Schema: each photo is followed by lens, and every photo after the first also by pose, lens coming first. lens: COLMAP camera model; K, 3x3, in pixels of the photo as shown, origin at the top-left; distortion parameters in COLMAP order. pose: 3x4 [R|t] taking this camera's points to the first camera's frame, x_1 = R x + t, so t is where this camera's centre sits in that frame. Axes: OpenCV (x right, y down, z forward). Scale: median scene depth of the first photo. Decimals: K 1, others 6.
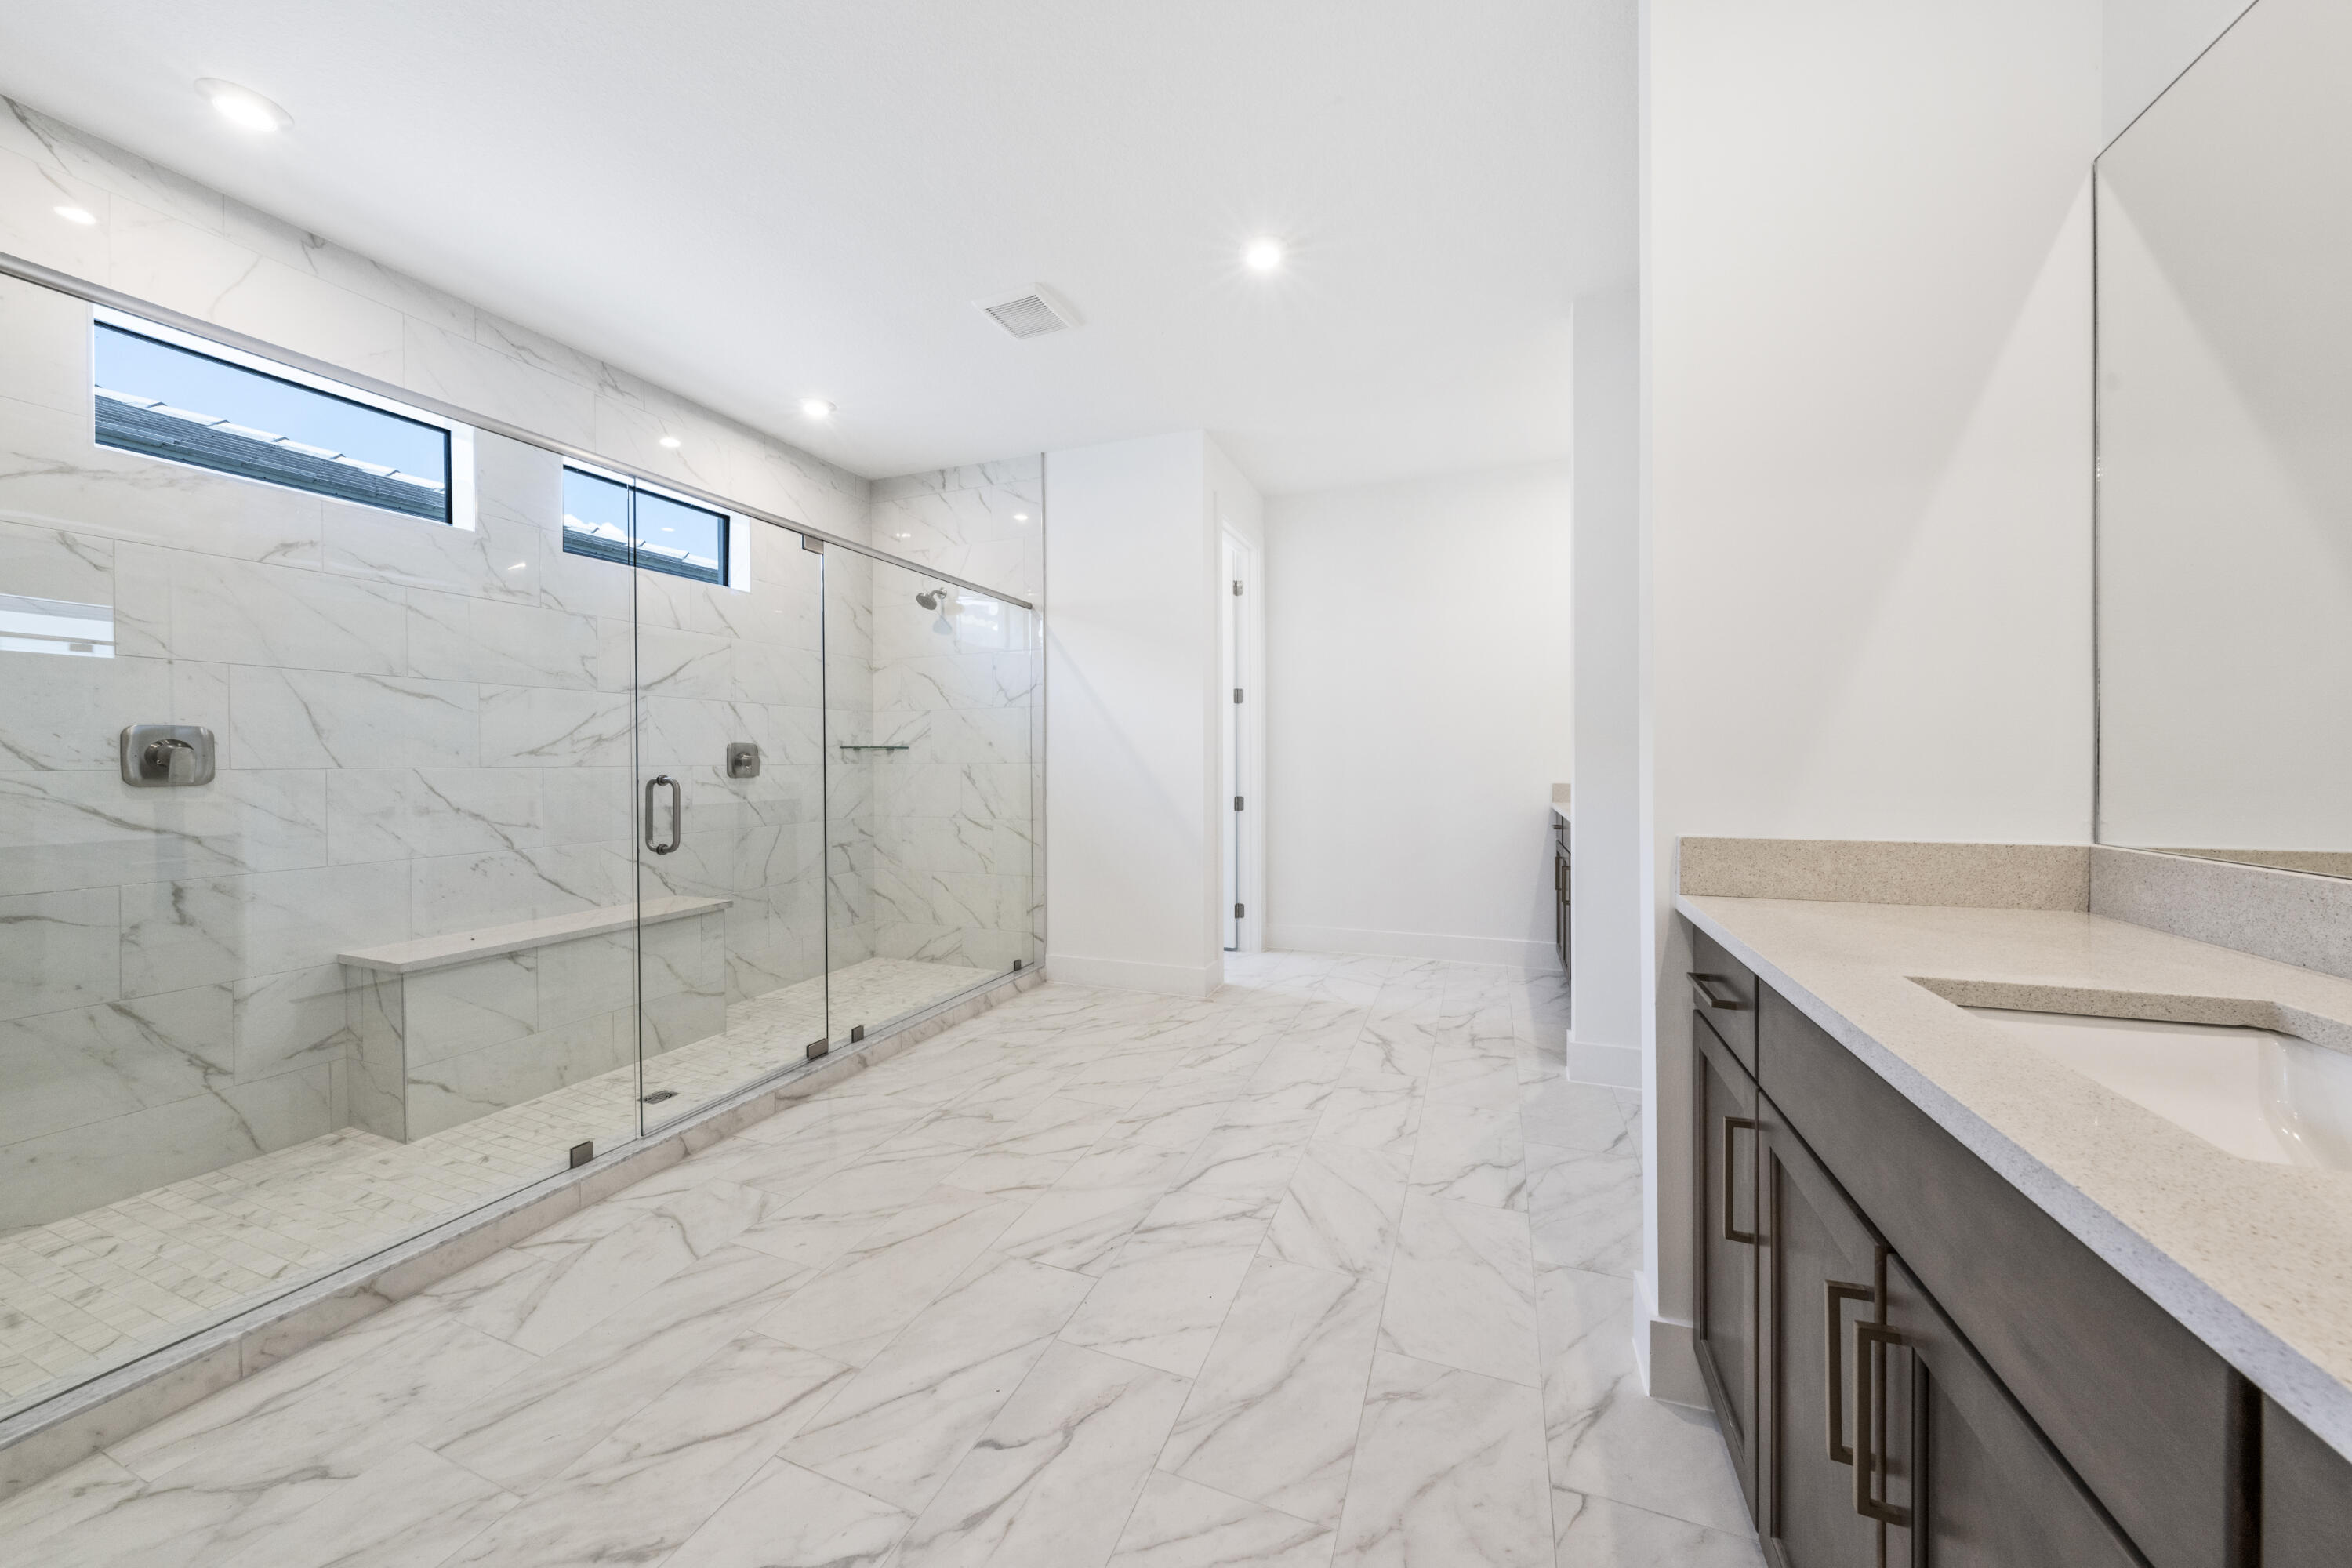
lens RADIAL K [[817.8, 0, 1173.7], [0, 817.8, 769.6], [0, 0, 1]] dist [0.002963, -0.000025]
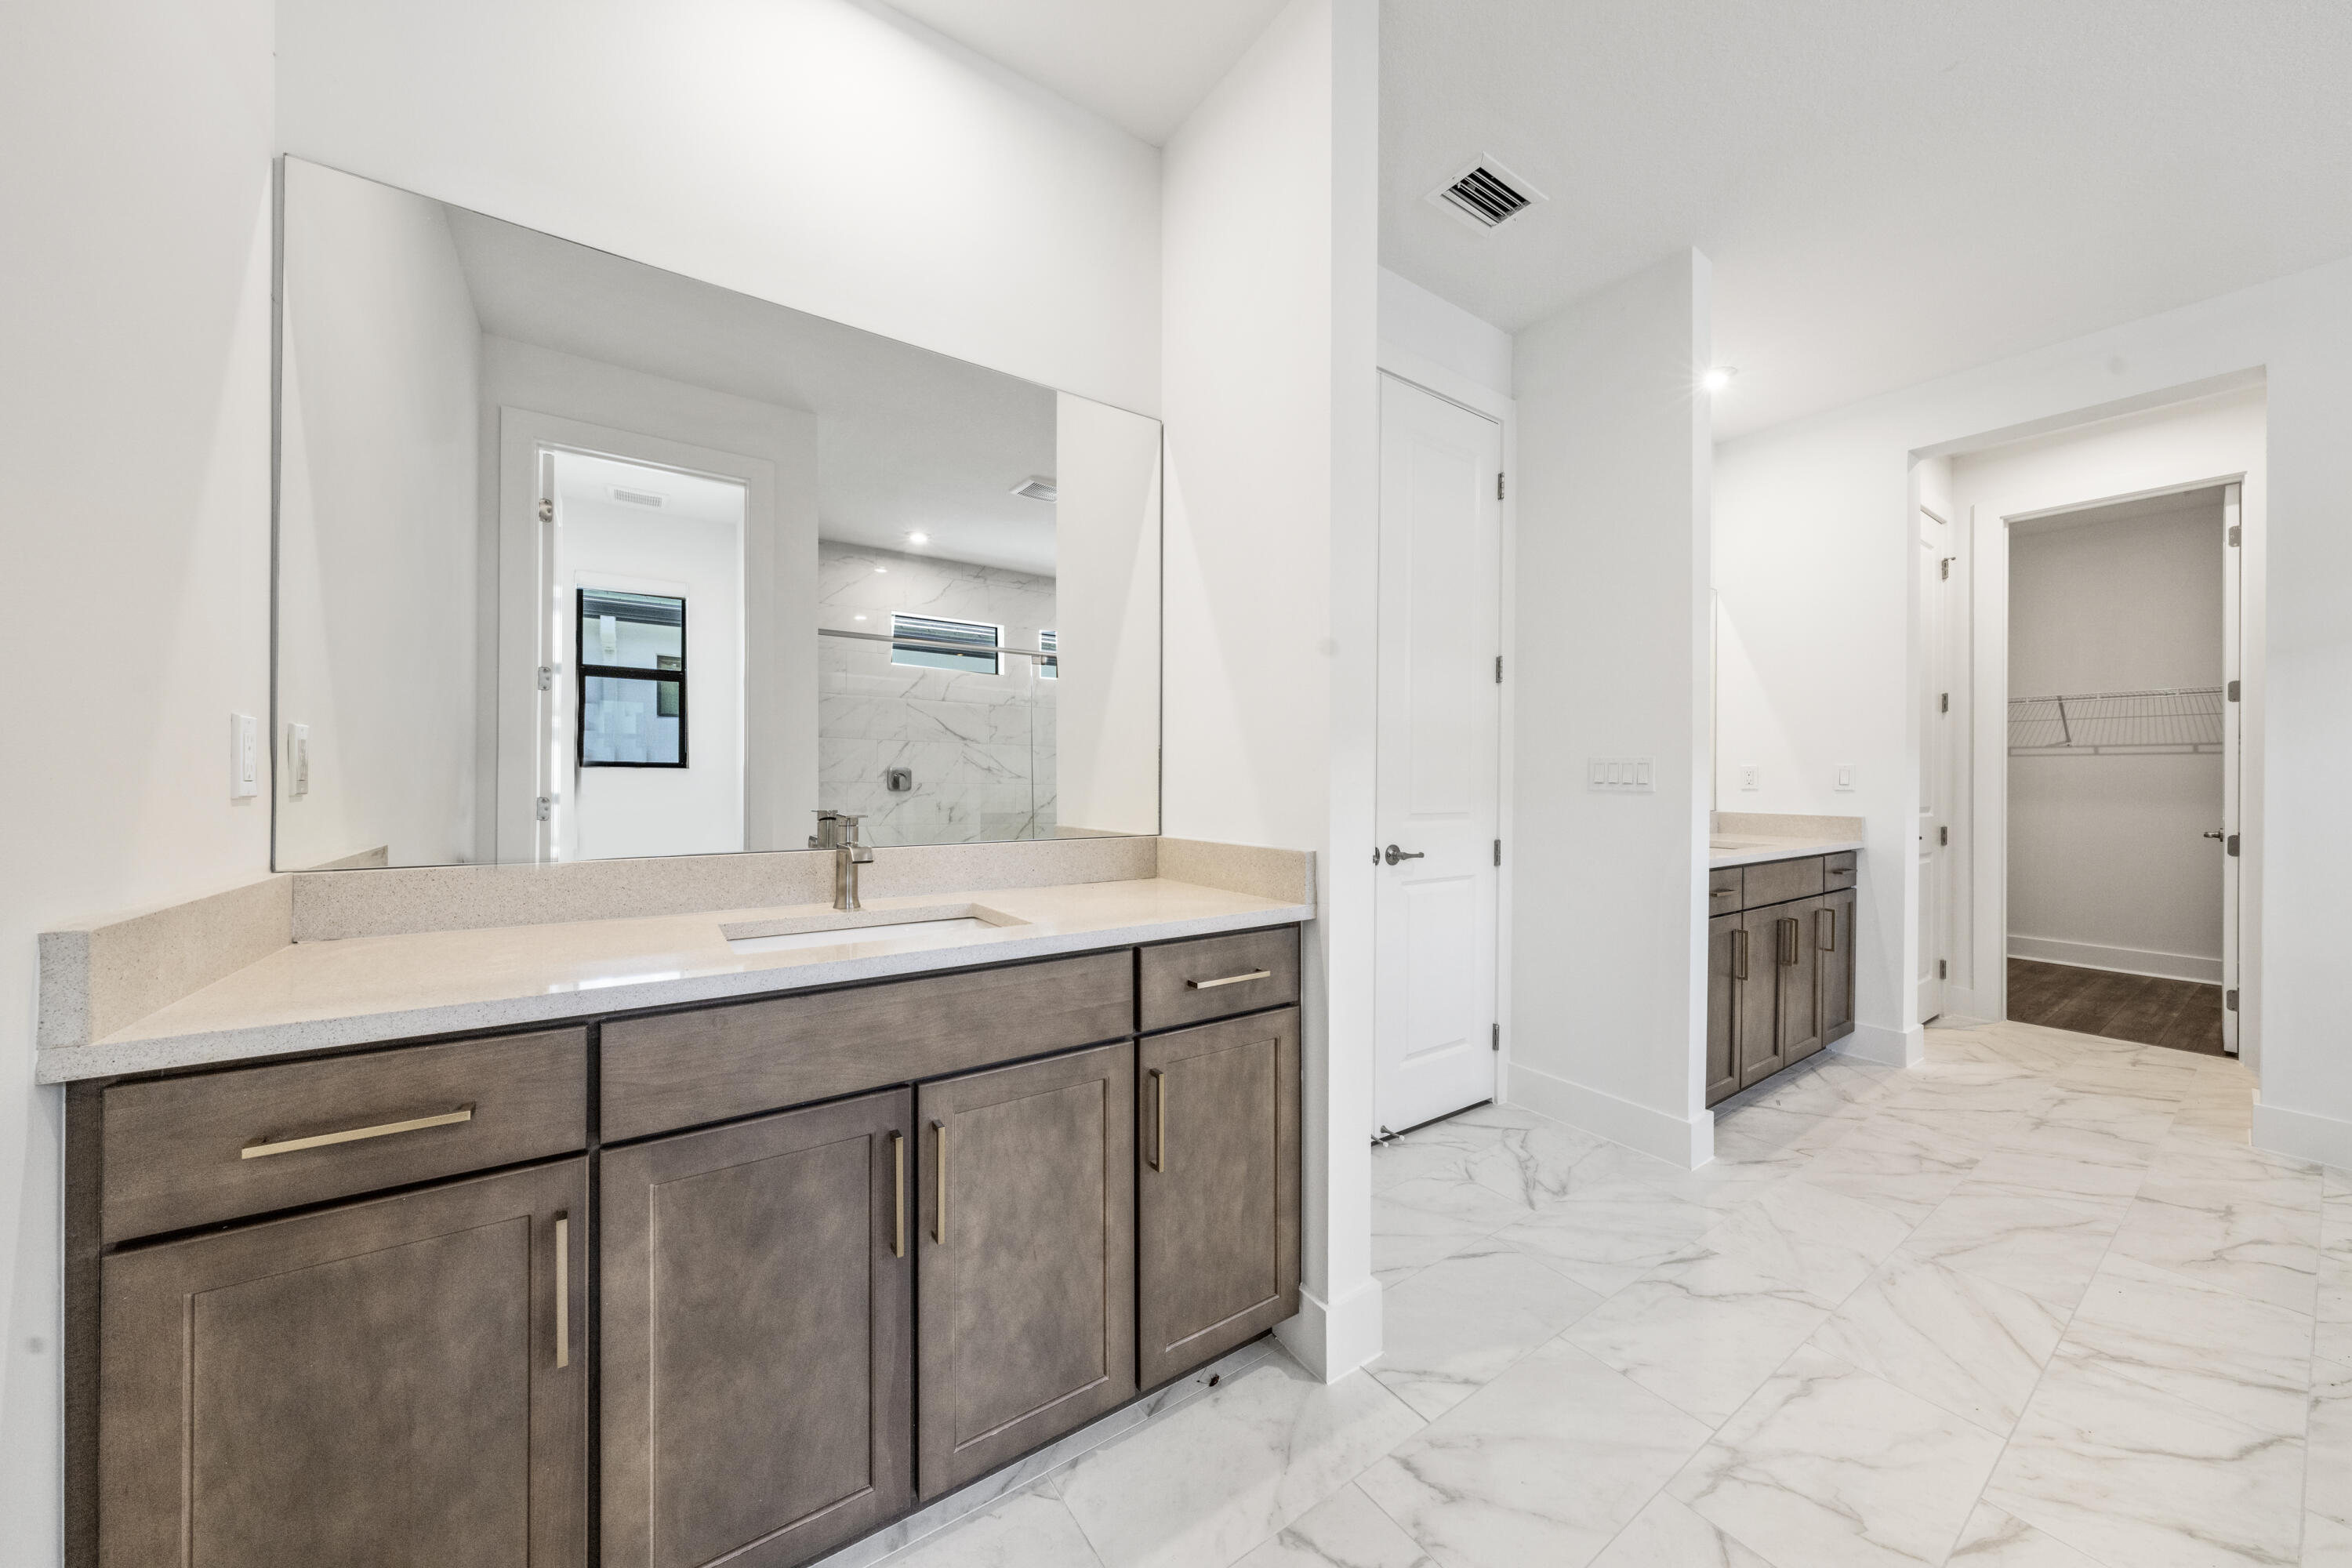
lens RADIAL K [[817.8, 0, 1177.9], [0, 817.8, 779.6], [0, 0, 1]] dist [0.002963, -0.000025]
pose [[-0.832123, -0.002946, 0.554584, 0.390678], [0.001811, 0.999966, 0.008030, -0.028001], [-0.554589, 0.007686, -0.832089, 2.105785]]
